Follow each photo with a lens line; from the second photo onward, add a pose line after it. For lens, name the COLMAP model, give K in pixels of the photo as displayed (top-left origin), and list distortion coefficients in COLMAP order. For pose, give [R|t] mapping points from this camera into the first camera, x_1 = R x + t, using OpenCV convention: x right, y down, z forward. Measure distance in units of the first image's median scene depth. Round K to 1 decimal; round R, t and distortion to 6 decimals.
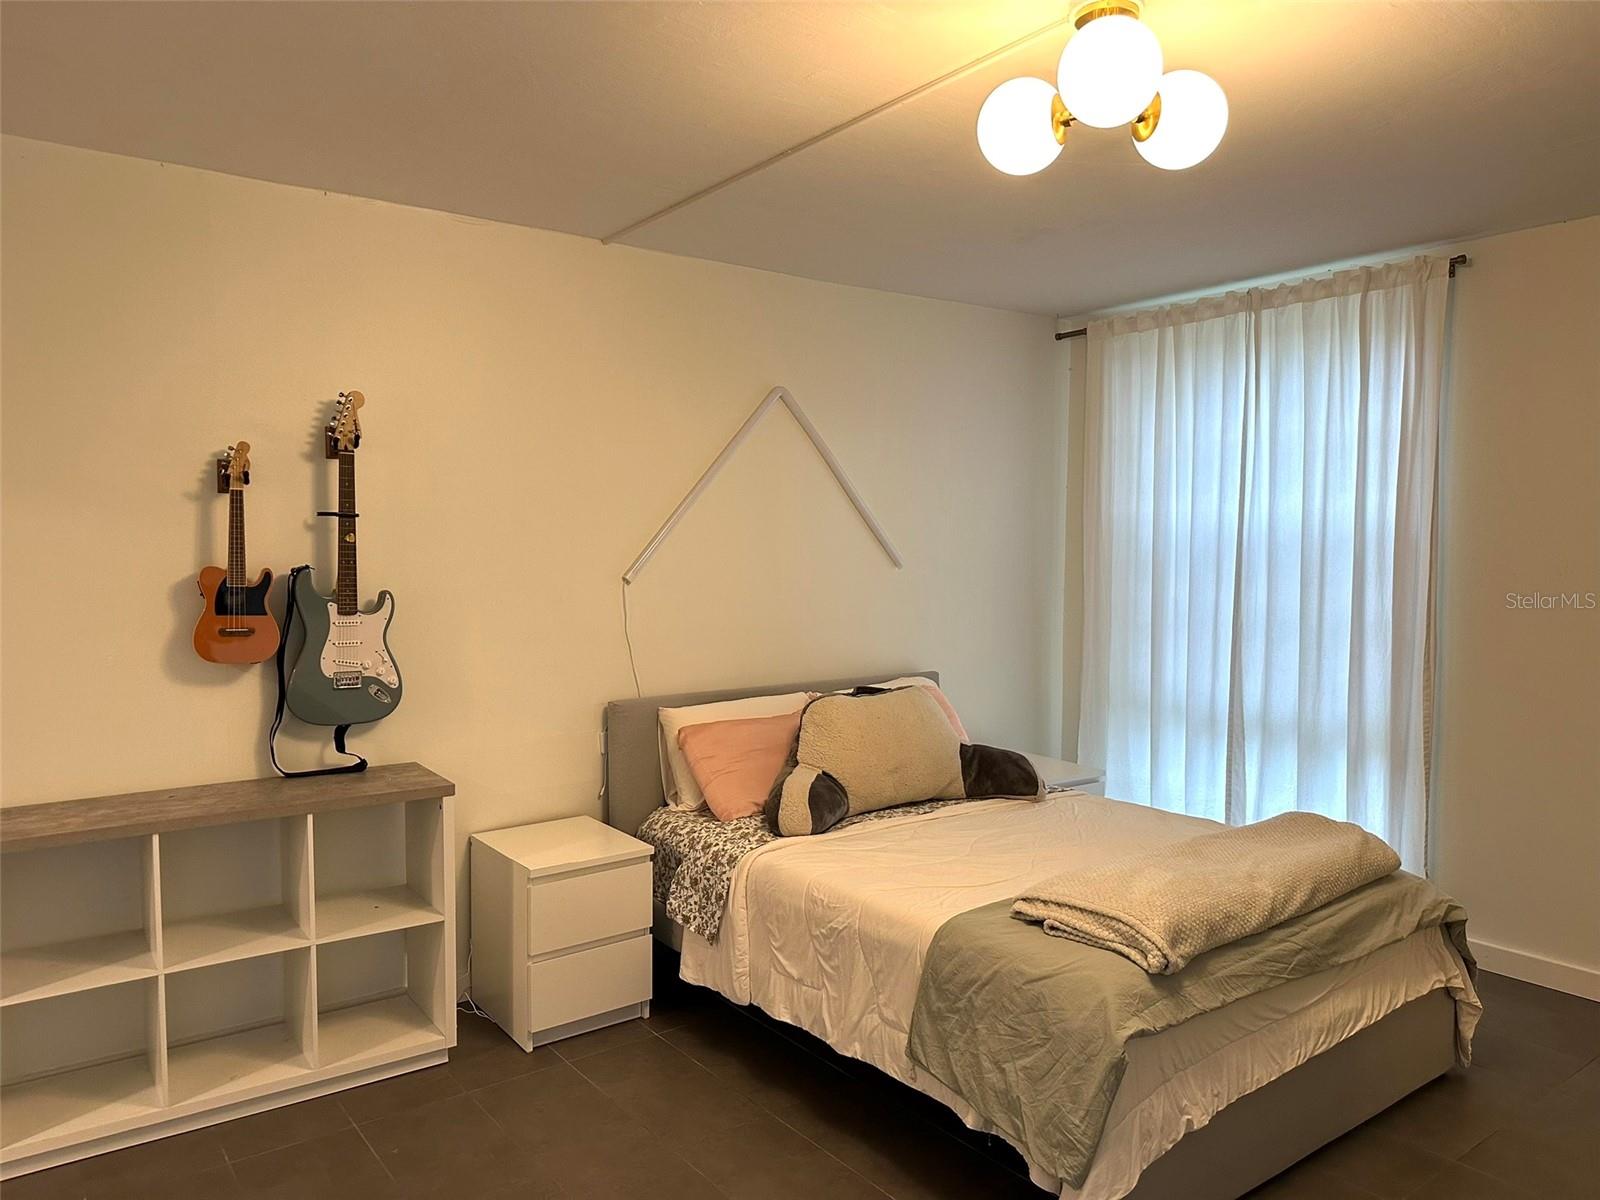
lens RADIAL K [[1131.4, 0, 794.5], [0, 1131.4, 613.0], [0, 0, 1]] dist [0.048511, -0.055258]
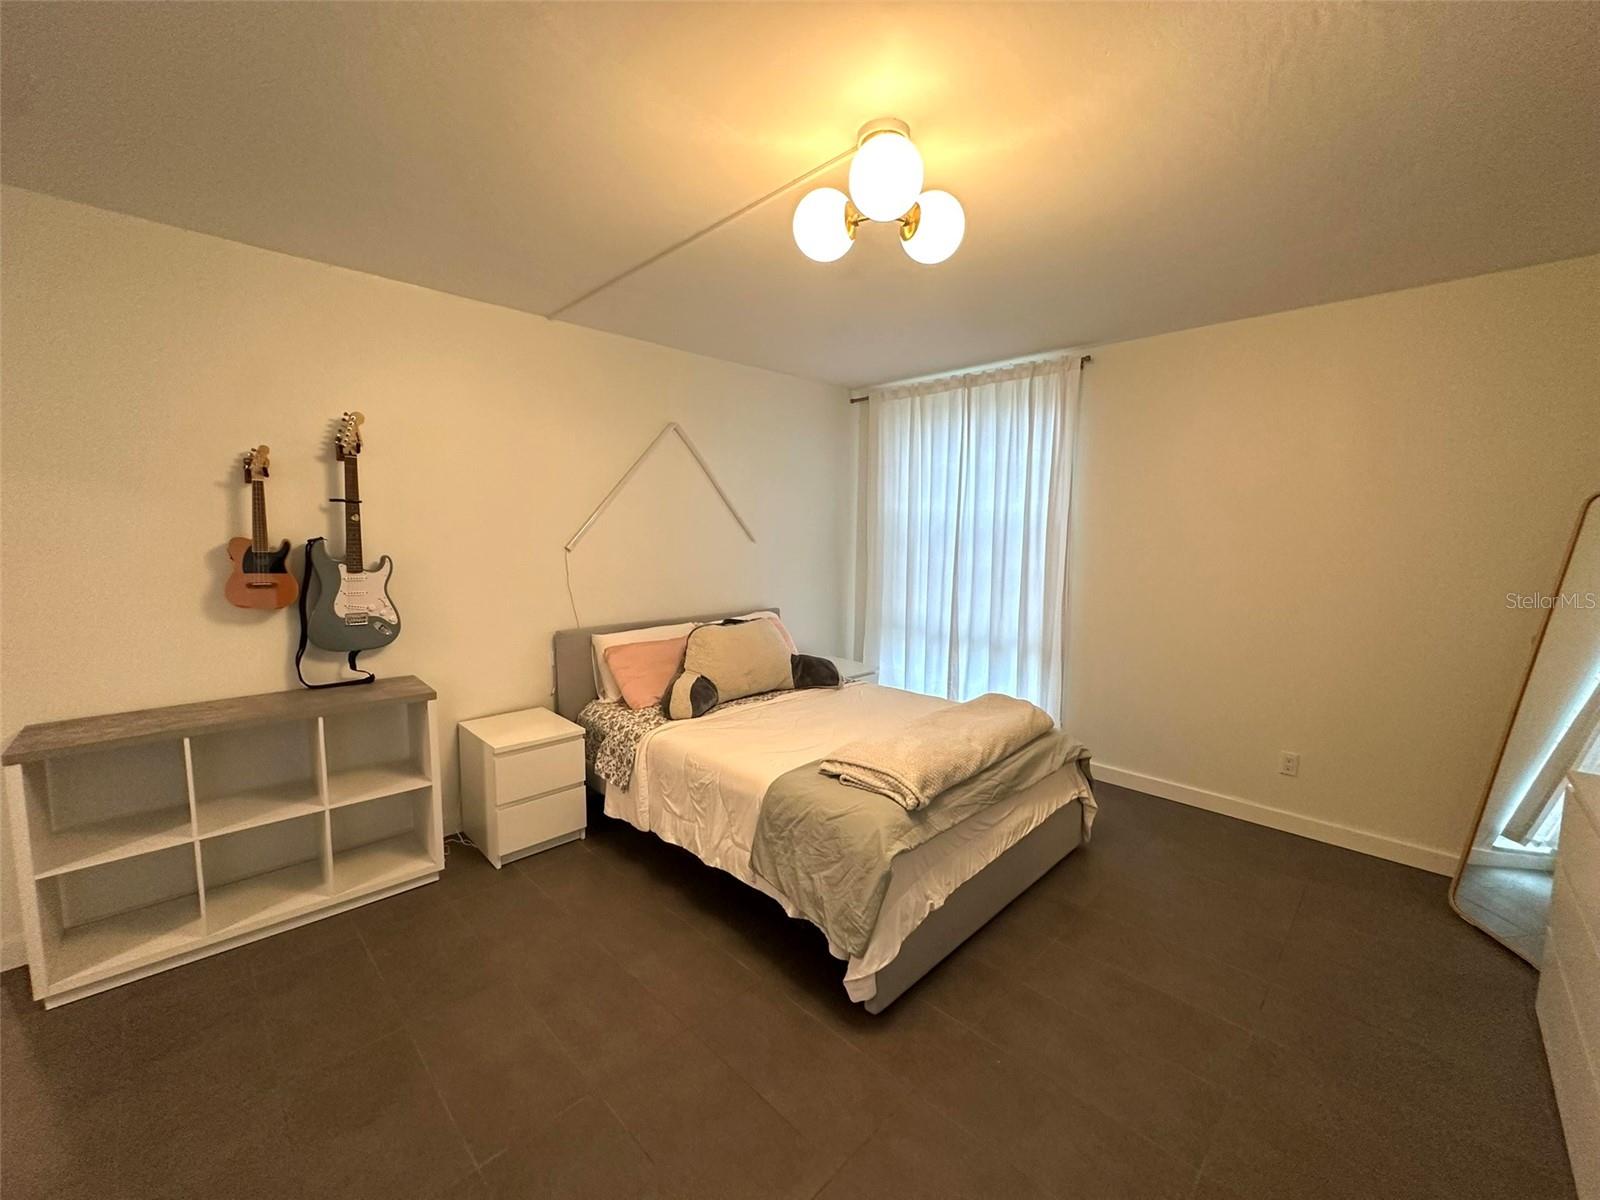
lens RADIAL K [[639.6, 0, 801.7], [0, 639.6, 605.4], [0, 0, 1]] dist [0.000454, -0.000034]
pose [[0.988974, -0.008542, 0.147844, 0.035915], [0.000923, 0.998671, 0.051524, 0.001600], [-0.148088, -0.050819, 0.987668, 0.141981]]
